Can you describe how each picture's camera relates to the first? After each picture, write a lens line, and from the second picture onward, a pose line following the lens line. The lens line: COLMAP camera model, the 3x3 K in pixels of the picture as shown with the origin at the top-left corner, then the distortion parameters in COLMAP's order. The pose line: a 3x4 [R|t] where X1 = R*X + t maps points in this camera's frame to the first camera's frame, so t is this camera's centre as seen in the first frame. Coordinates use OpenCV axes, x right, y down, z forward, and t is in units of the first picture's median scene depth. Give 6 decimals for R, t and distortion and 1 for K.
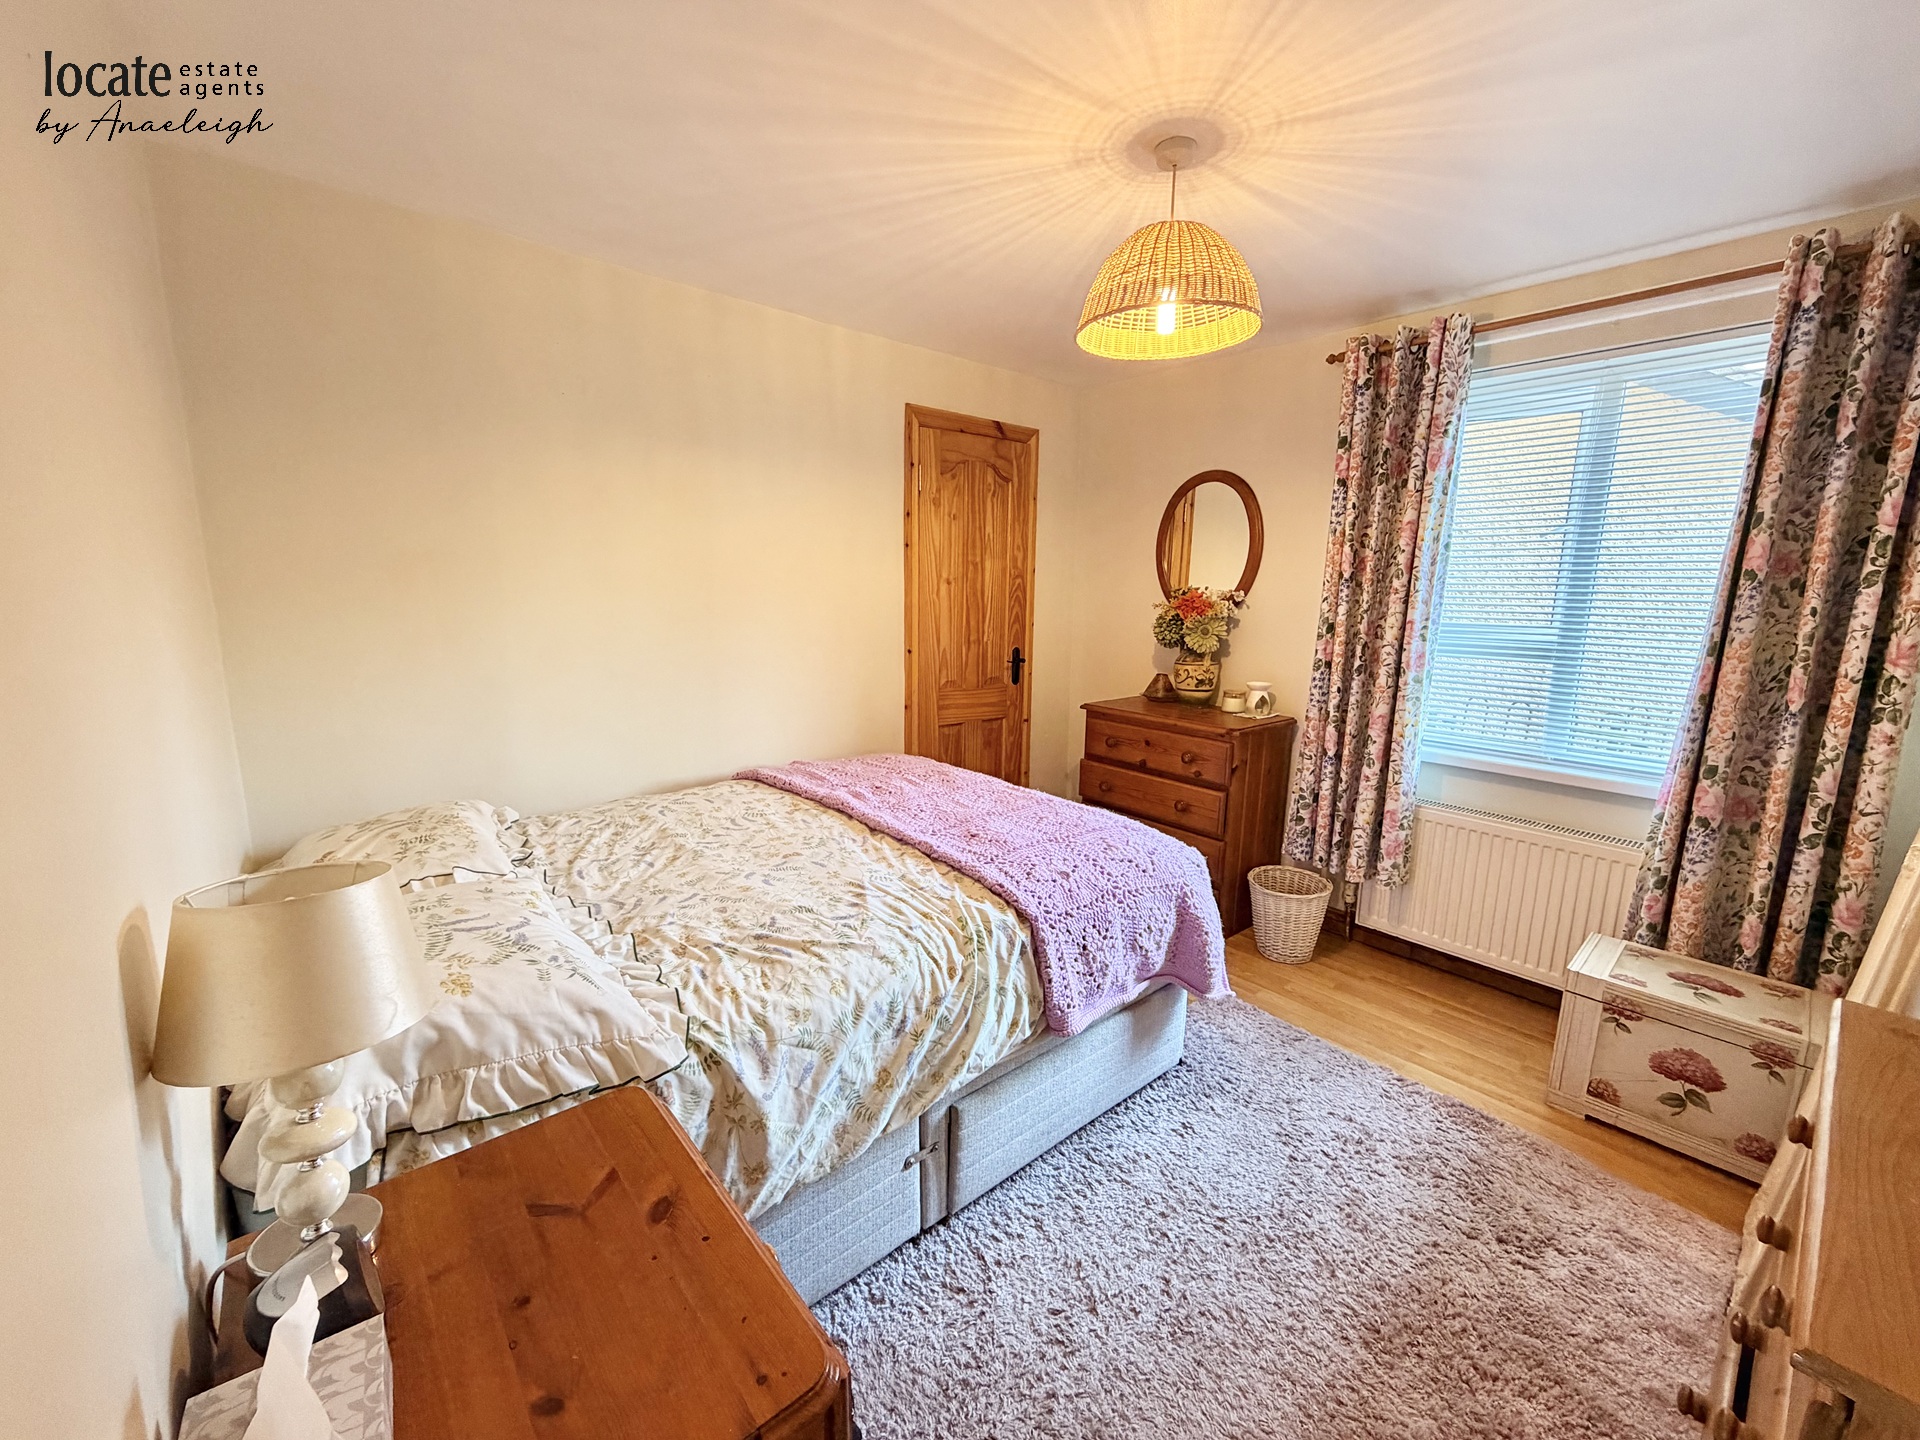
lens RADIAL K [[769.0, 0, 961.6], [0, 769.0, 718.7], [0, 0, 1]] dist [0.000019, 0.000239]
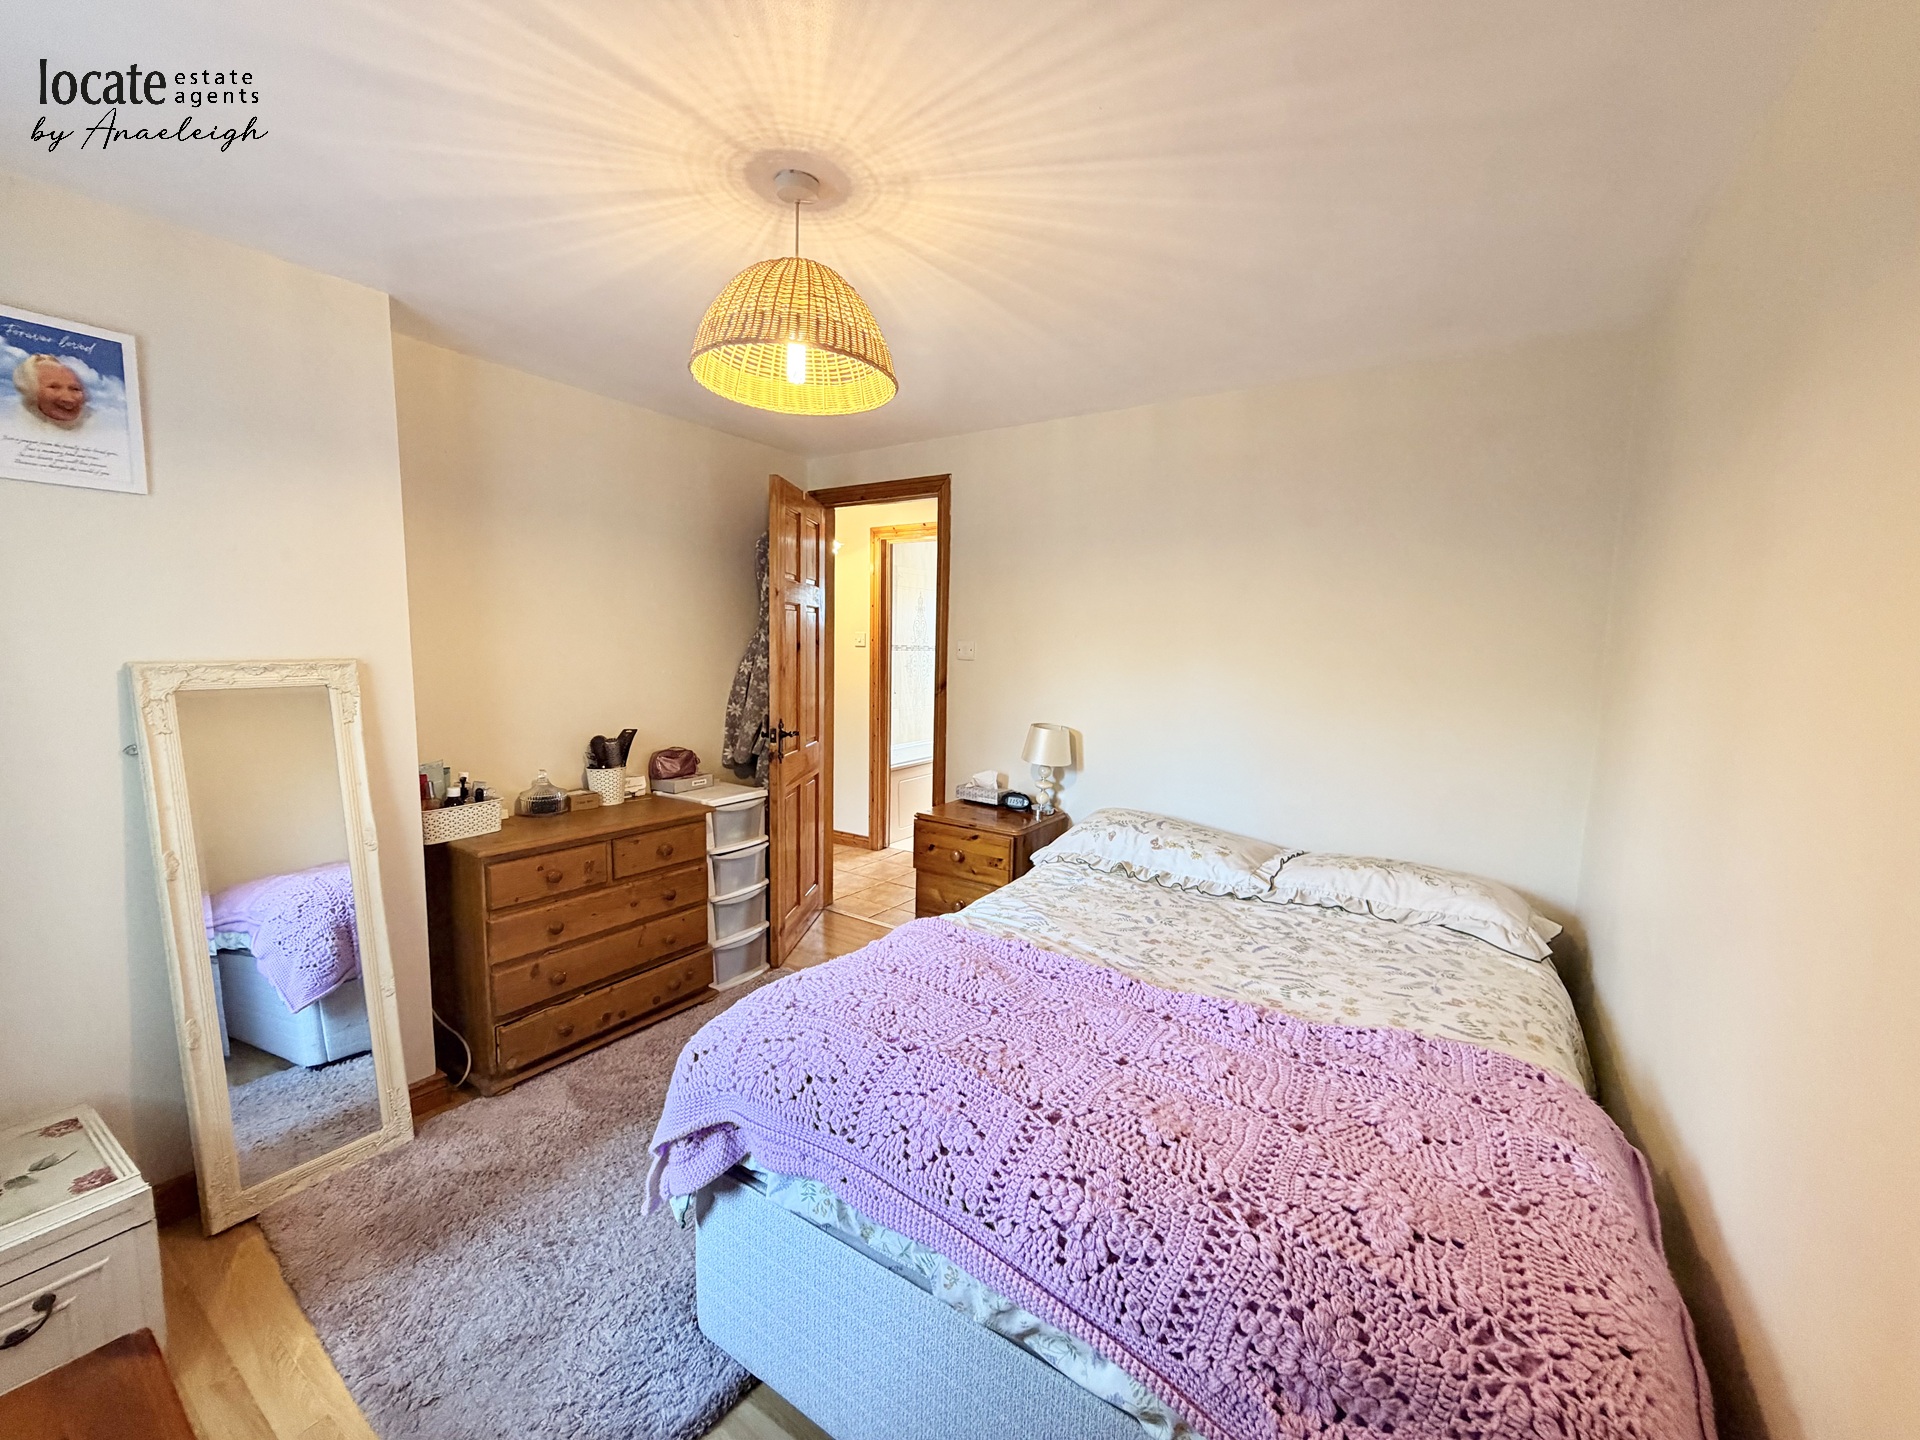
lens RADIAL K [[769.0, 0, 956.4], [0, 769.0, 720.1], [0, 0, 1]] dist [0.000019, 0.000239]
pose [[-0.965113, -0.011574, -0.261580, 0.310575], [-0.082653, 0.961409, 0.262413, -0.365154], [0.248448, 0.274879, -0.928825, 1.950074]]
